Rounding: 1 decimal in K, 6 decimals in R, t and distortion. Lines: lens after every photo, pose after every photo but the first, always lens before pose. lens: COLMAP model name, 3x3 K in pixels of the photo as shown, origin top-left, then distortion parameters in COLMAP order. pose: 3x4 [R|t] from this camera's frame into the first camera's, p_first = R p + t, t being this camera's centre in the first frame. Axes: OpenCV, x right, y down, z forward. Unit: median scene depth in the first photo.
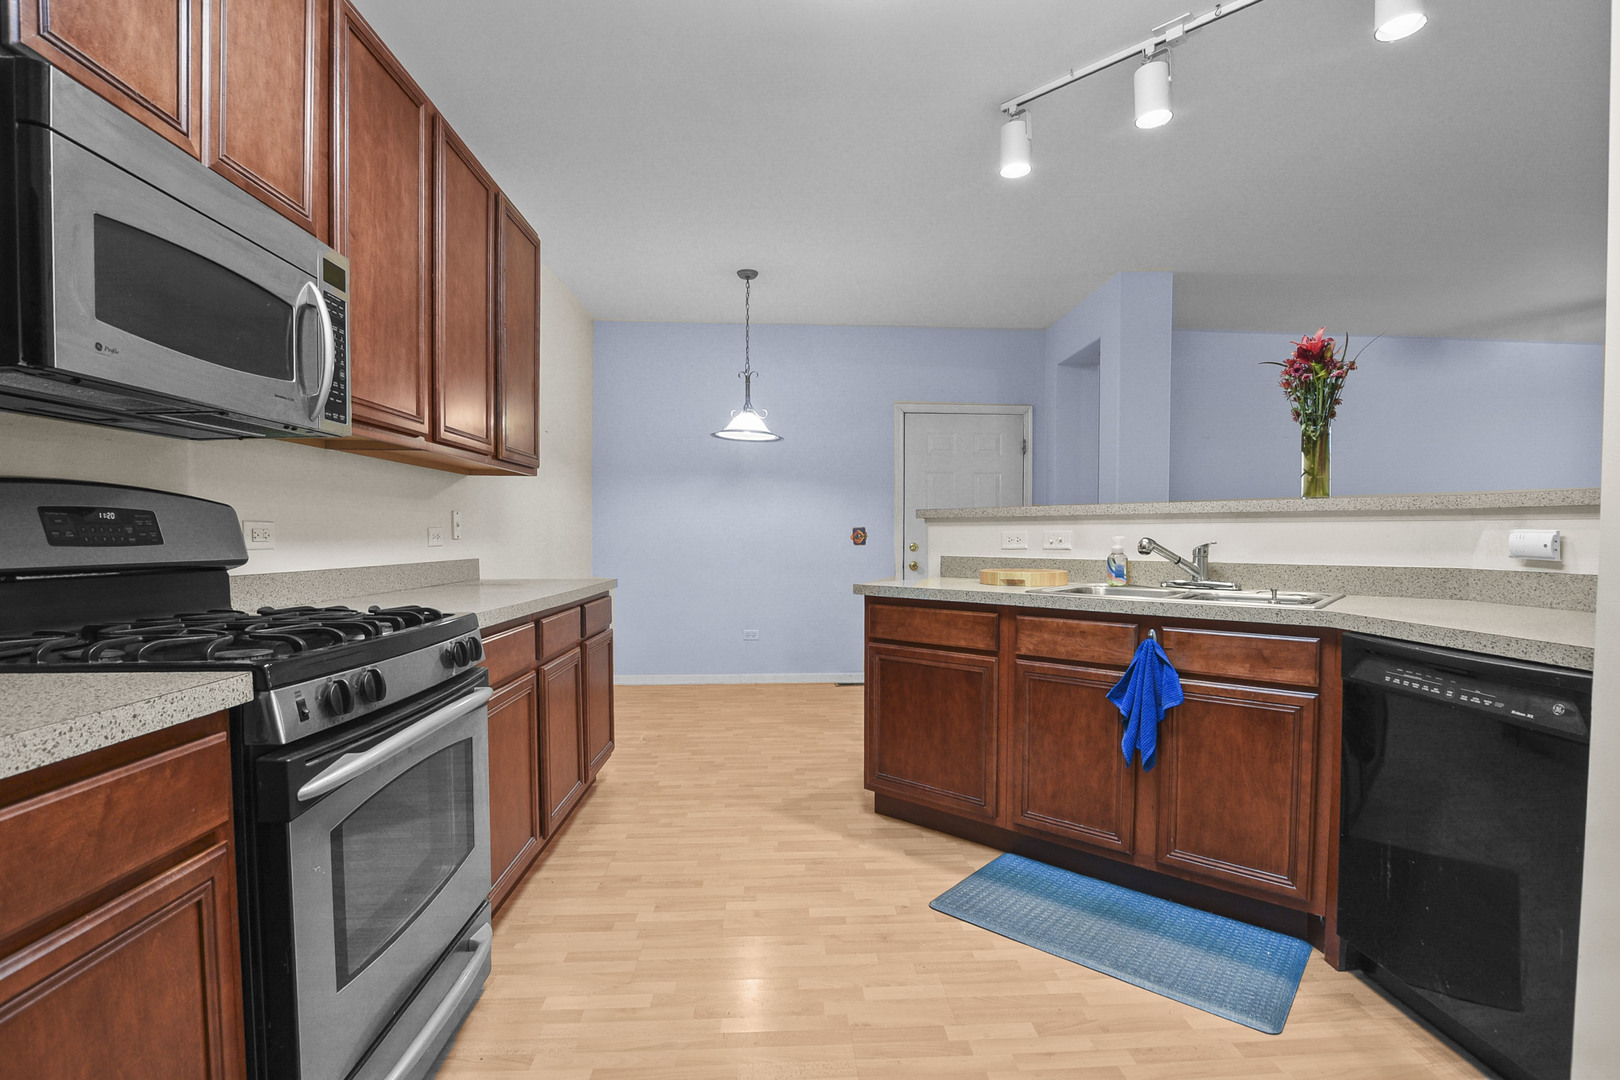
lens RADIAL K [[739.0, 0, 828.4], [0, 739.0, 549.3], [0, 0, 1]] dist [-0.029257, 0.003785]
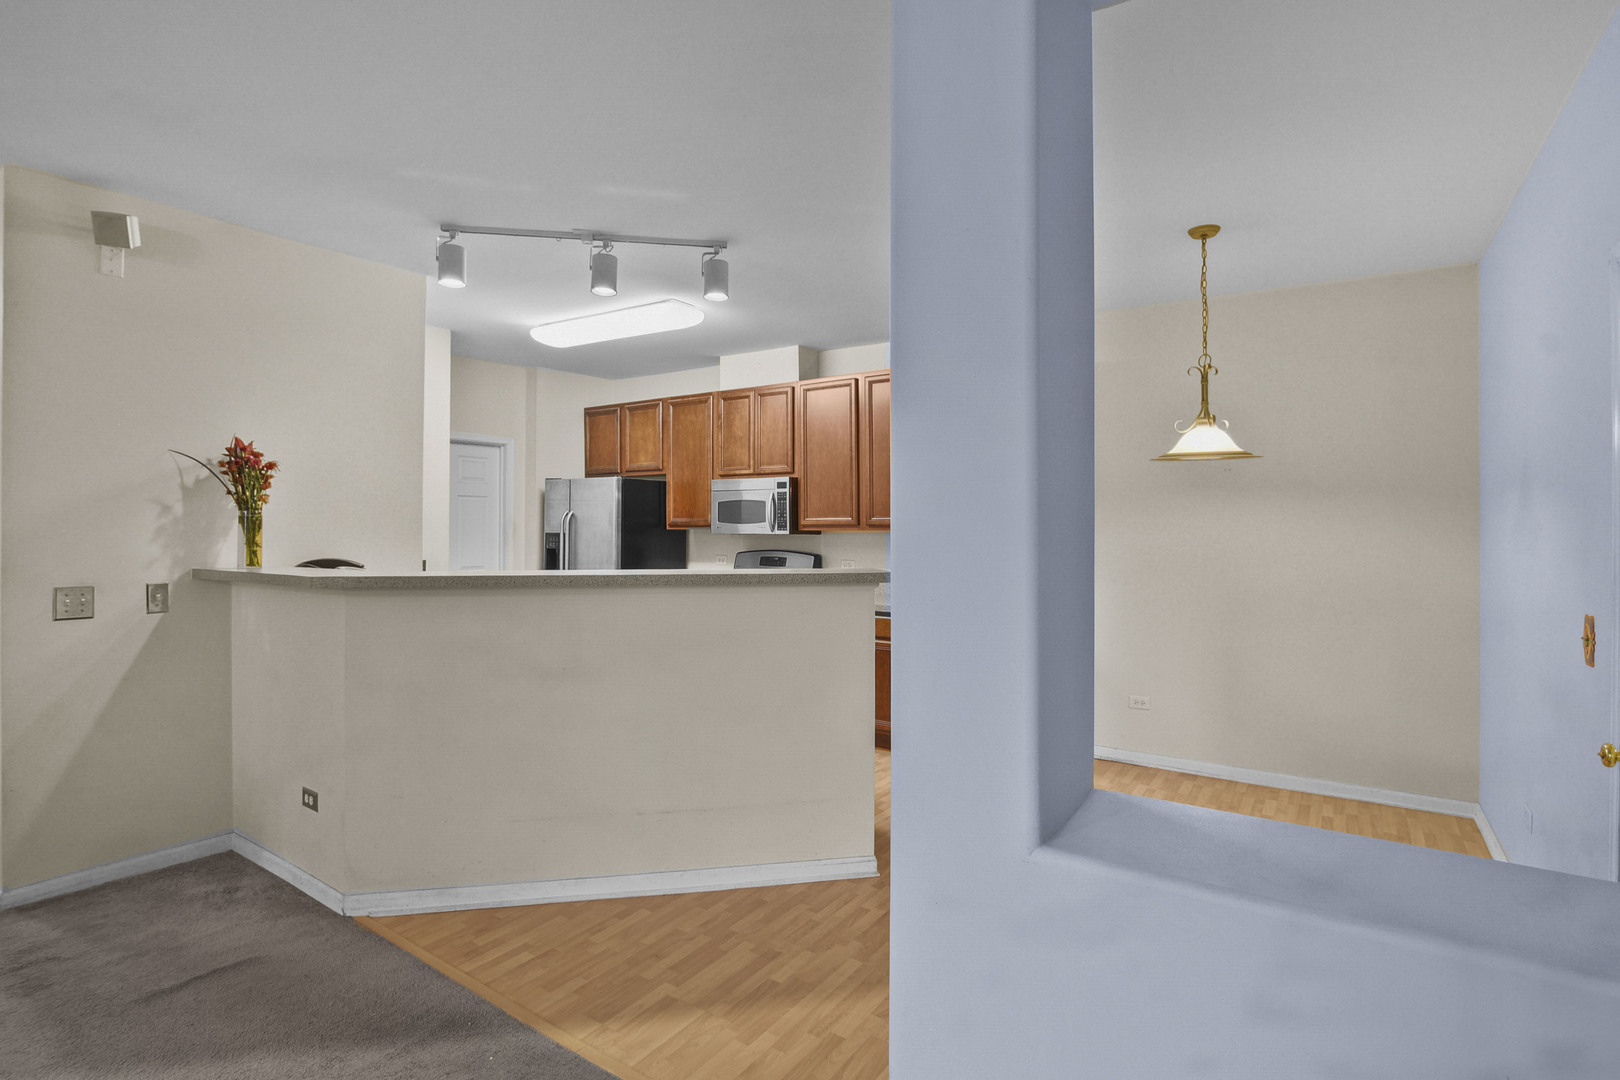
lens RADIAL K [[791.5, 0, 804.5], [0, 791.5, 517.7], [0, 0, 1]] dist [-0.016938, 0.000692]
pose [[-0.622877, -0.003548, -0.782312, 1.241271], [-0.015698, 0.999845, 0.007964, -0.164347], [0.782163, 0.017241, -0.622836, 2.033626]]
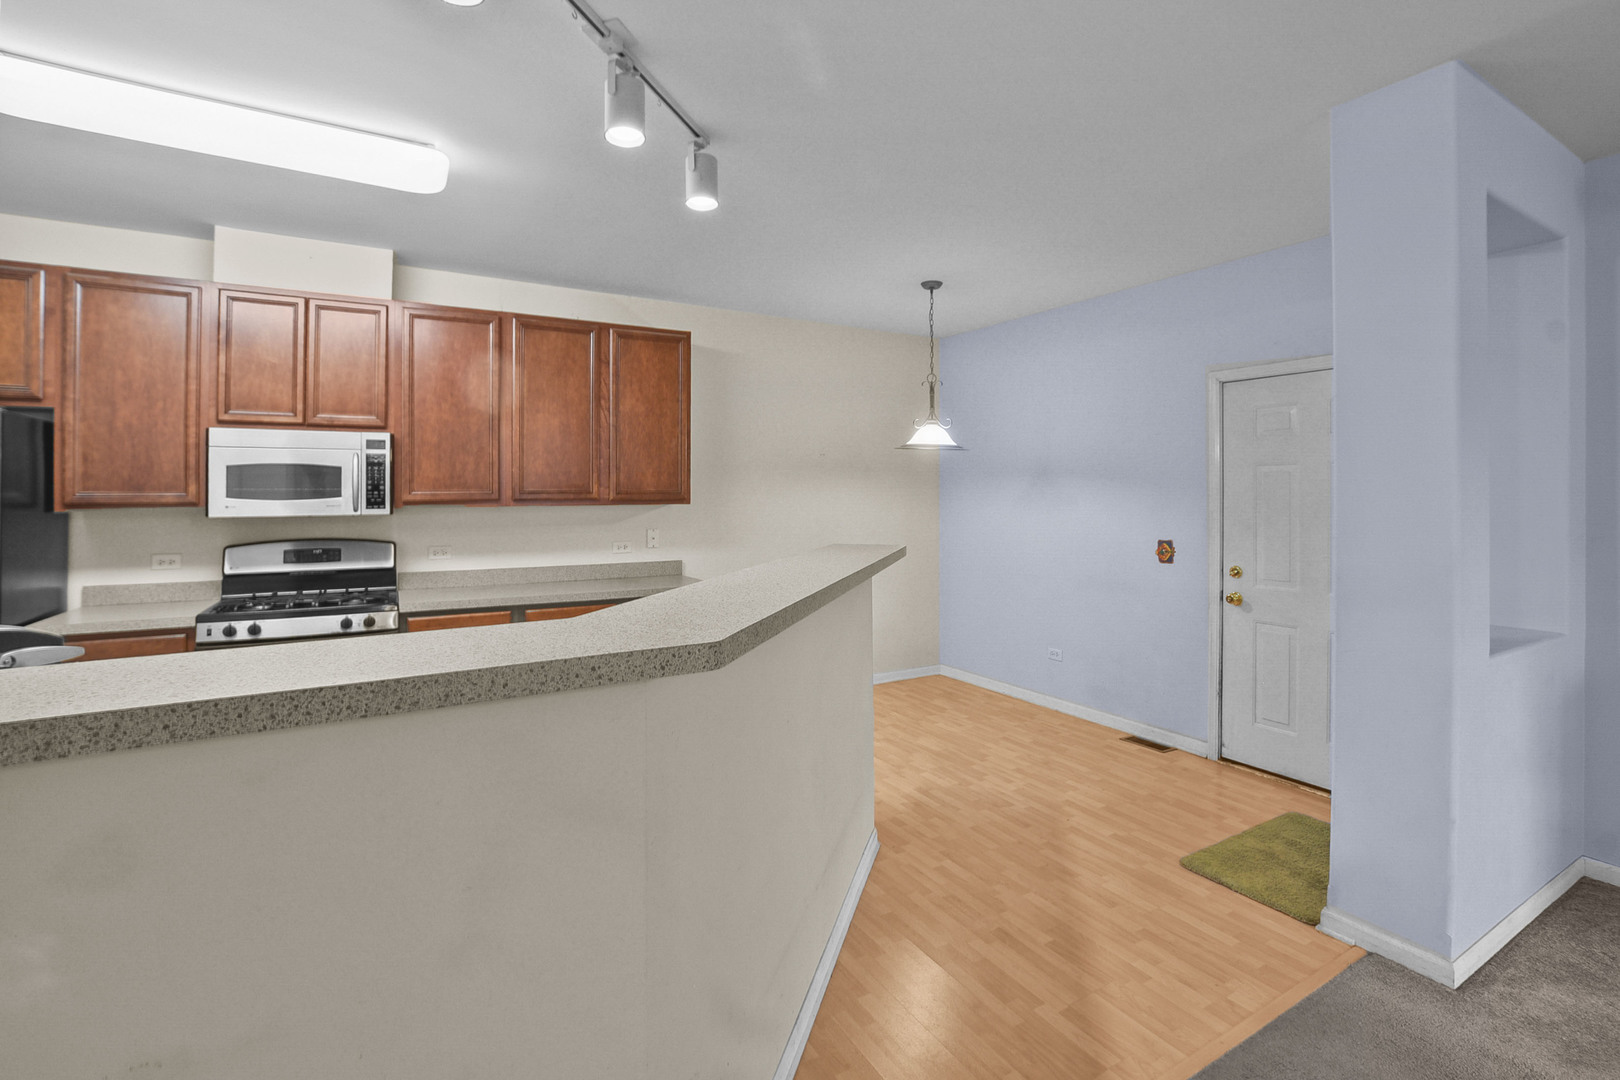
lens RADIAL K [[739.0, 0, 818.5], [0, 739.0, 483.8], [0, 0, 1]] dist [-0.029257, 0.003785]
pose [[0.439887, -0.013452, -0.897953, 1.211491], [-0.014064, 0.999662, -0.021865, -0.141066], [0.897943, 0.022247, 0.439549, 0.773429]]
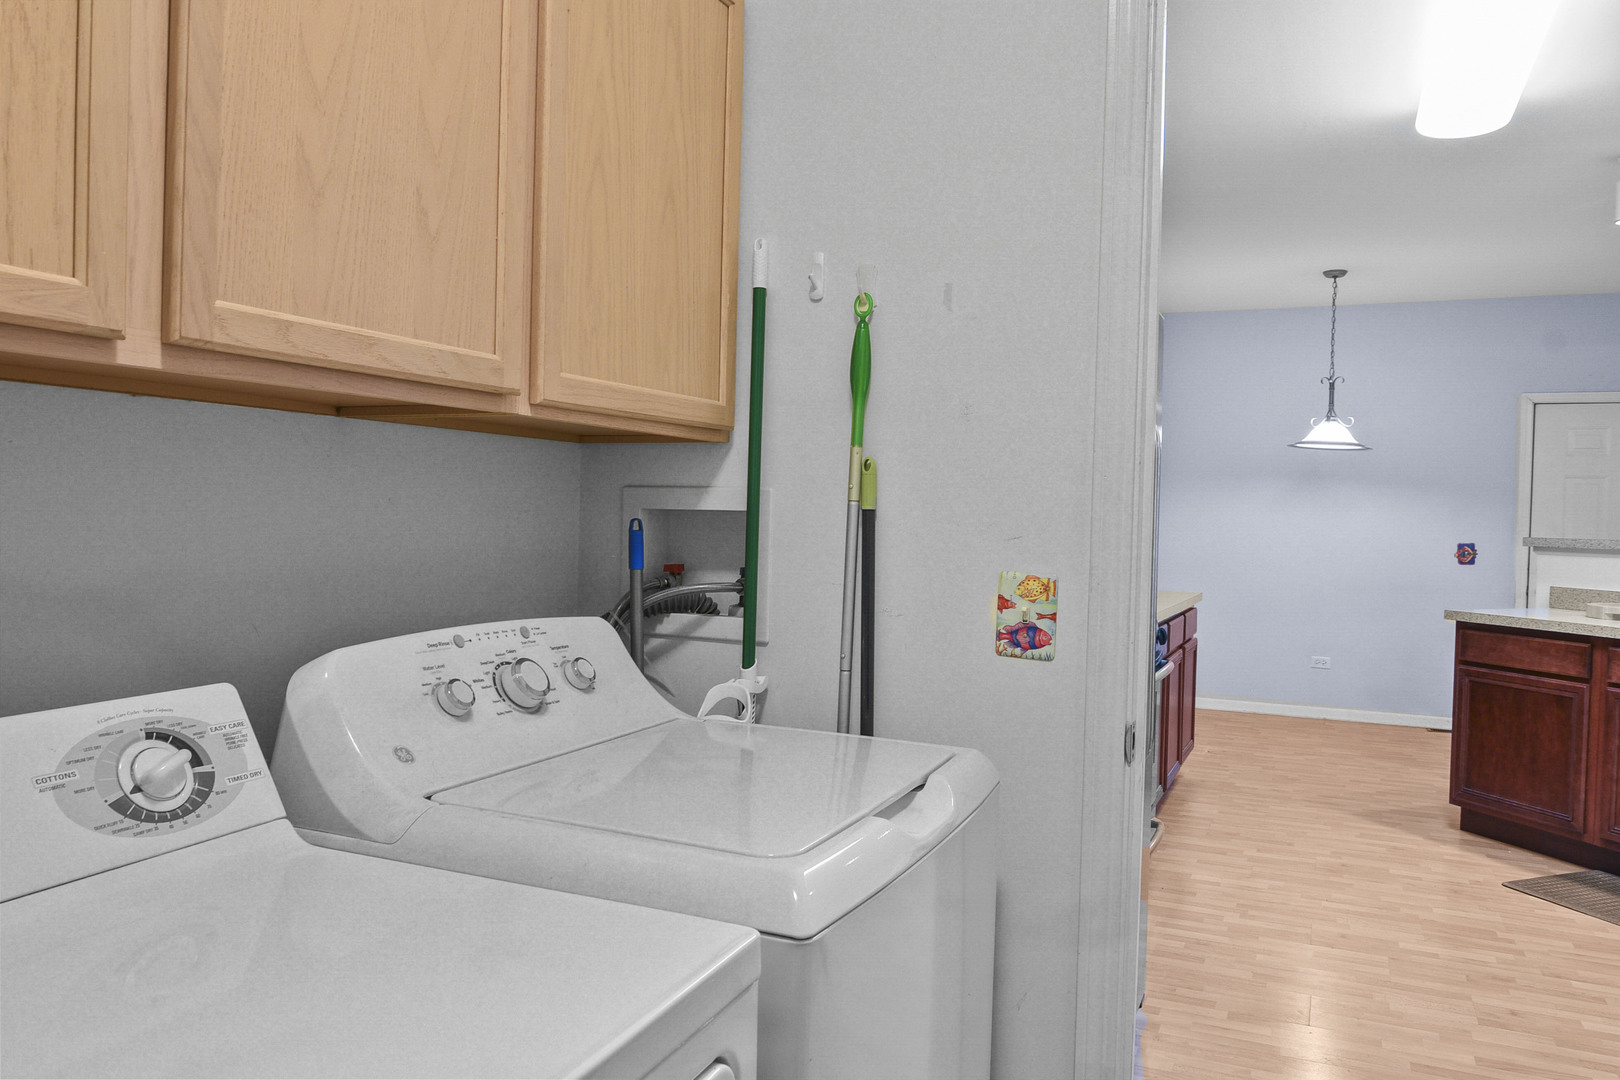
lens RADIAL K [[1175.6, 0, 812.2], [0, 1175.6, 544.8], [0, 0, 1]] dist [-0.007046, -0.001031]
pose [[0.883377, 0.032100, -0.467563, 0.018626], [-0.030592, 0.999473, 0.010821, -0.042112], [0.467664, 0.004745, 0.883893, -1.053286]]
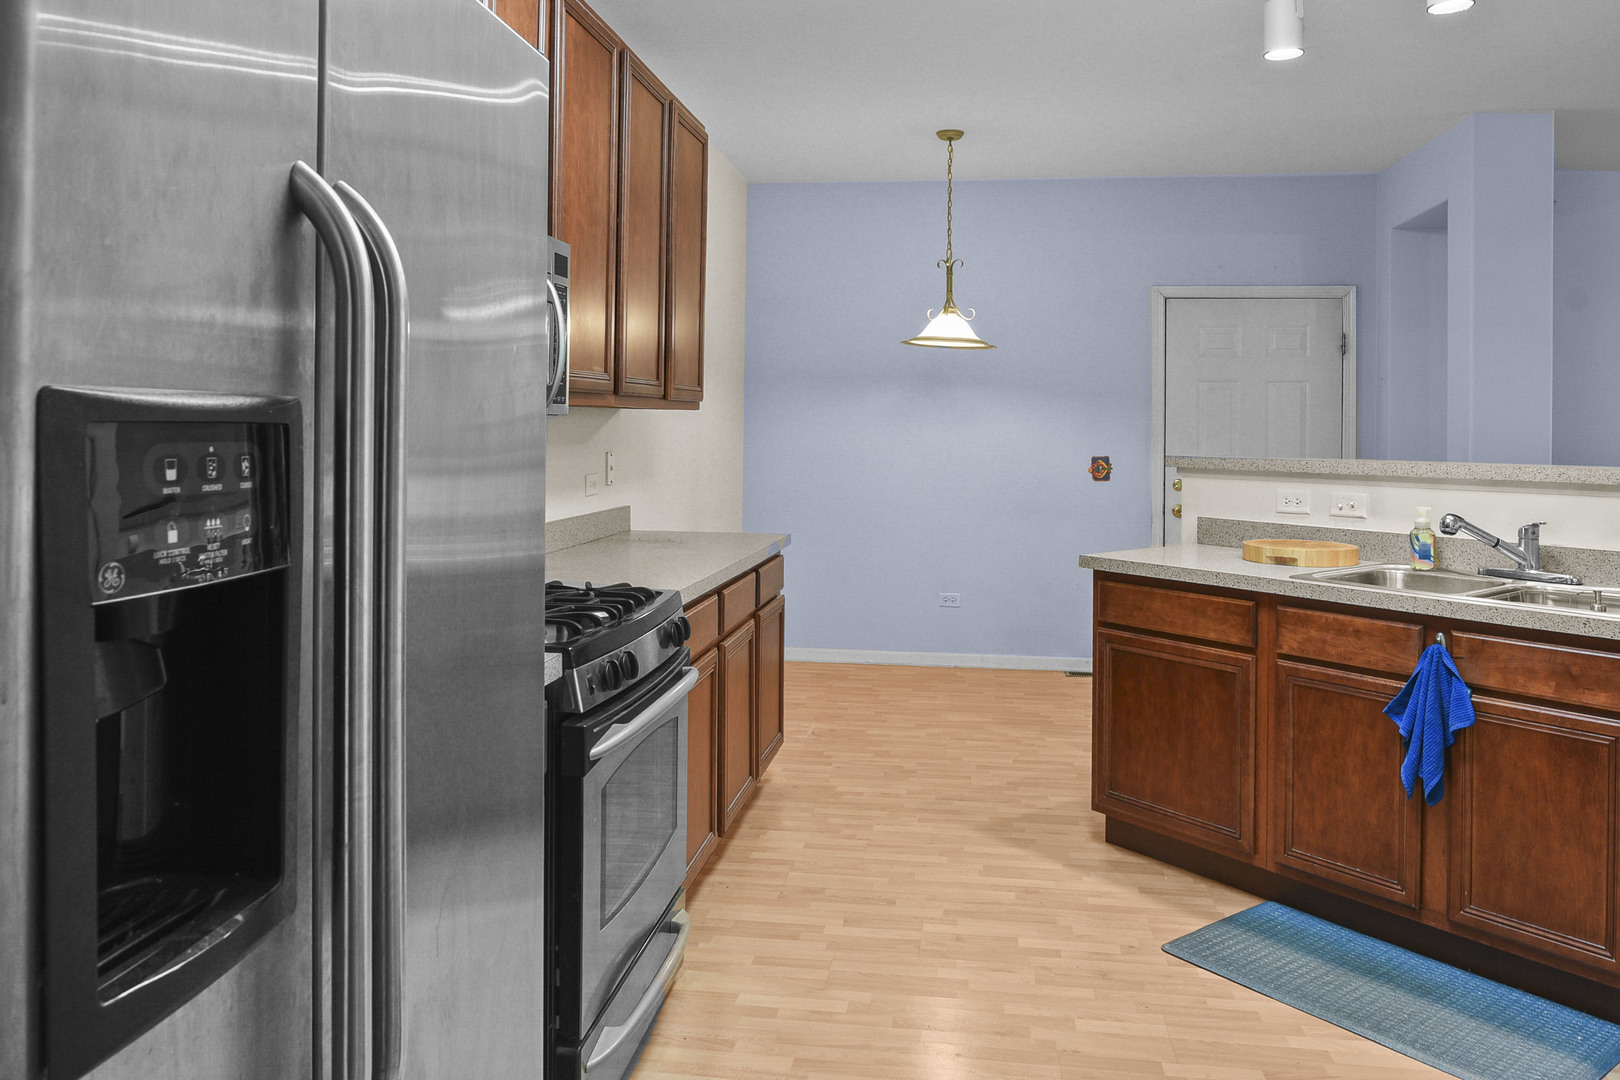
lens RADIAL K [[1175.6, 0, 842.5], [0, 1175.6, 408.4], [0, 0, 1]] dist [-0.007046, -0.001031]
pose [[0.981751, 0.007623, -0.190020, 0.025417], [-0.013698, 0.999435, -0.030681, -0.080437], [0.189679, 0.032724, 0.981301, -0.370907]]
